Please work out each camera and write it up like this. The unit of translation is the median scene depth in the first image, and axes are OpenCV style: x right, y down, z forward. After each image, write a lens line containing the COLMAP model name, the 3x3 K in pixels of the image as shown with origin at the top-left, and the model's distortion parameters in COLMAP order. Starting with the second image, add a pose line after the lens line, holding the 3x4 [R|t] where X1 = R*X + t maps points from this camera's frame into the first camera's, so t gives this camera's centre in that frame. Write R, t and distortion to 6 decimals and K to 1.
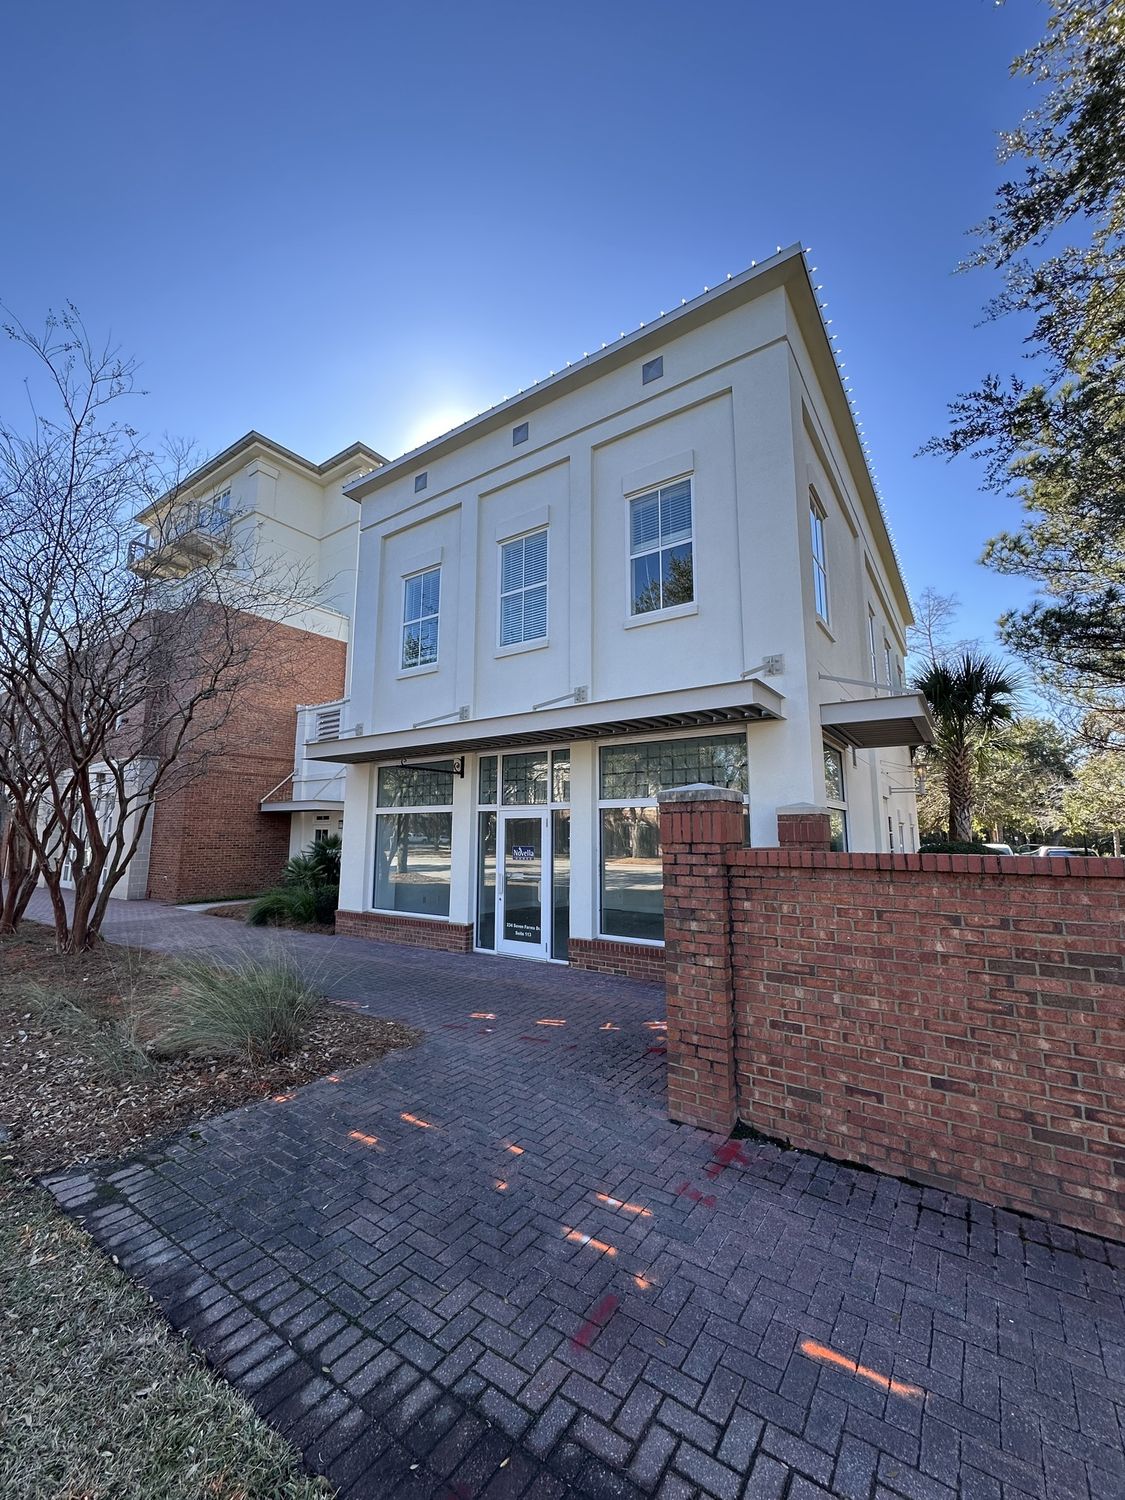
lens RADIAL K [[595.0, 0, 562.5], [0, 595.0, 750.0], [0, 0, 1]] dist [-0.001798, -0.000434]
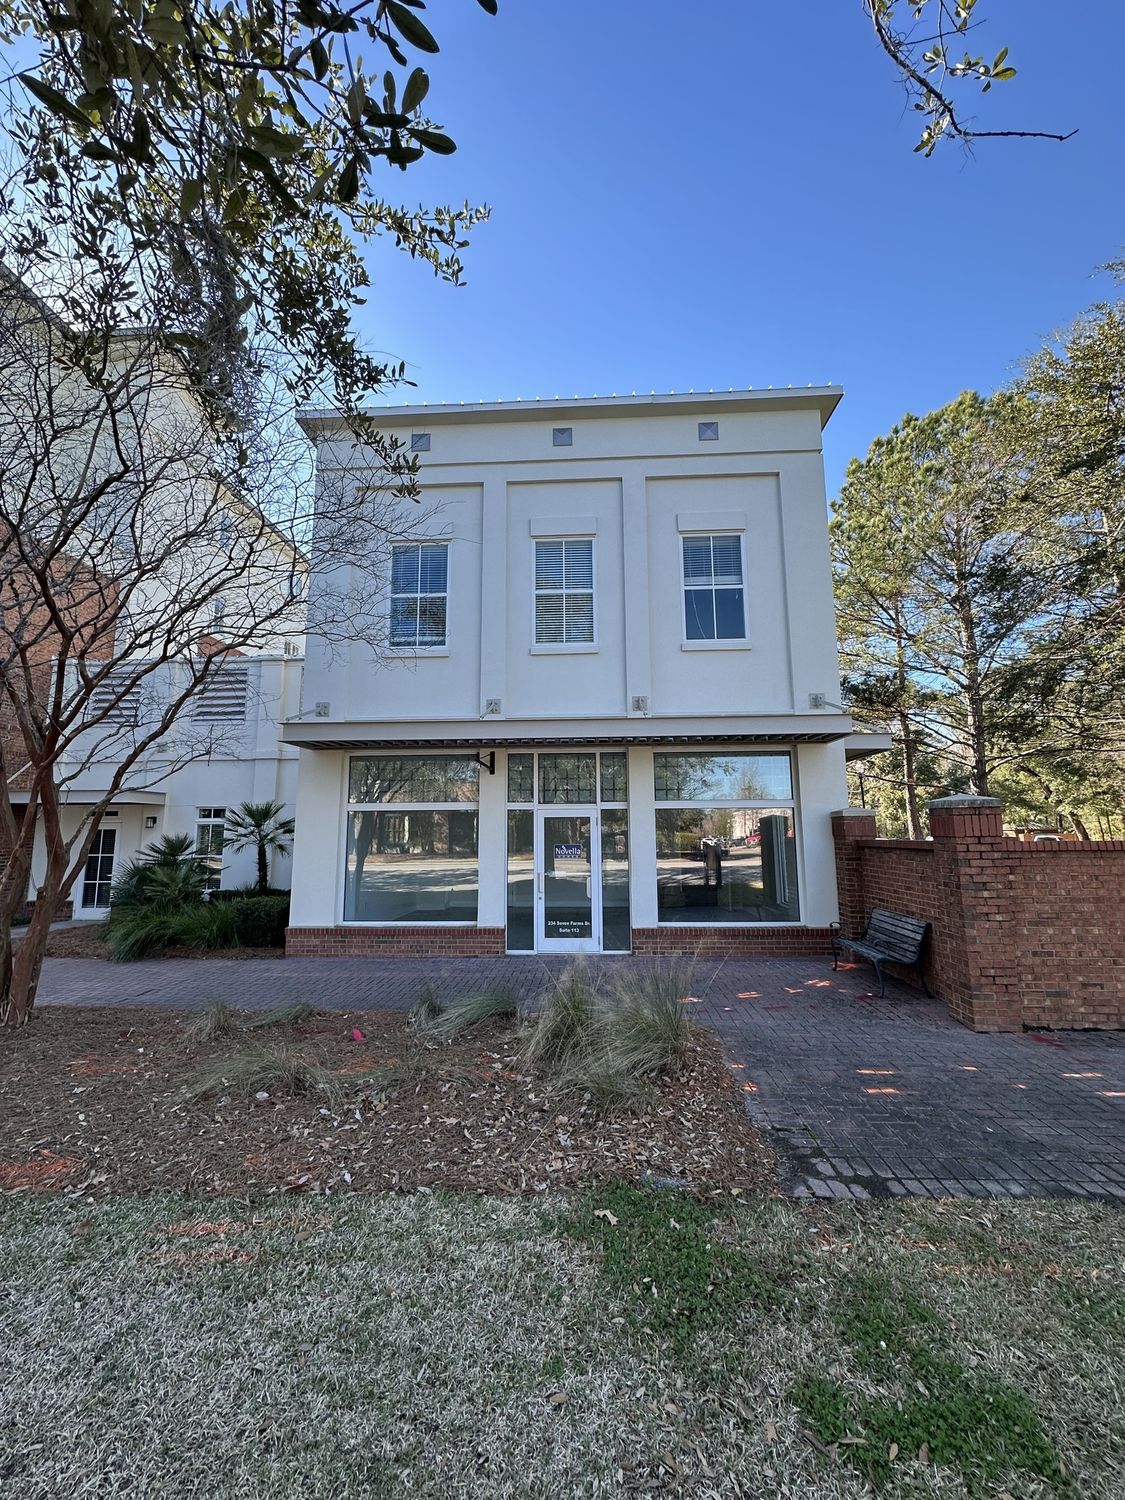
lens RADIAL K [[595.0, 0, 562.5], [0, 595.0, 750.0], [0, 0, 1]] dist [-0.001798, -0.000434]
pose [[0.849724, 0.065156, 0.523186, -0.685492], [-0.066289, 0.997663, -0.016583, 0.019683], [-0.523044, -0.020591, 0.852057, 0.155153]]
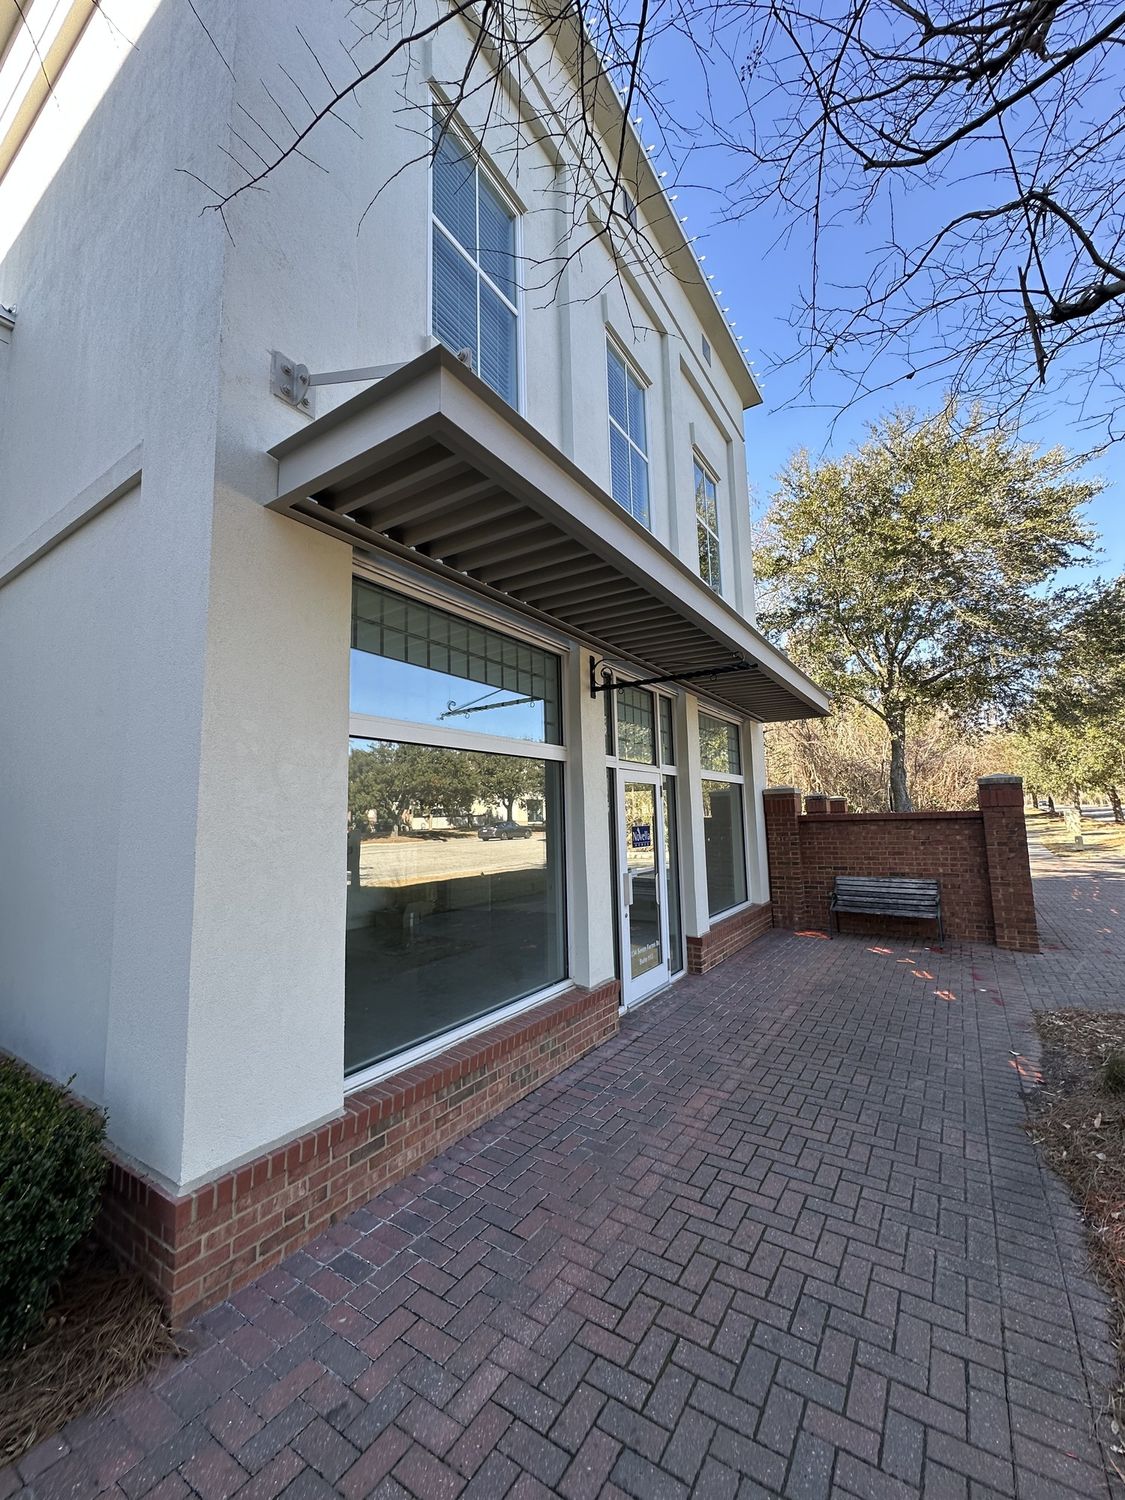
lens RADIAL K [[595.0, 0, 562.5], [0, 595.0, 750.0], [0, 0, 1]] dist [-0.001798, -0.000434]
pose [[-0.025286, 0.107247, 0.993911, -0.806478], [-0.122330, 0.986425, -0.109551, 0.180180], [-0.992167, -0.124355, -0.011823, 1.227808]]
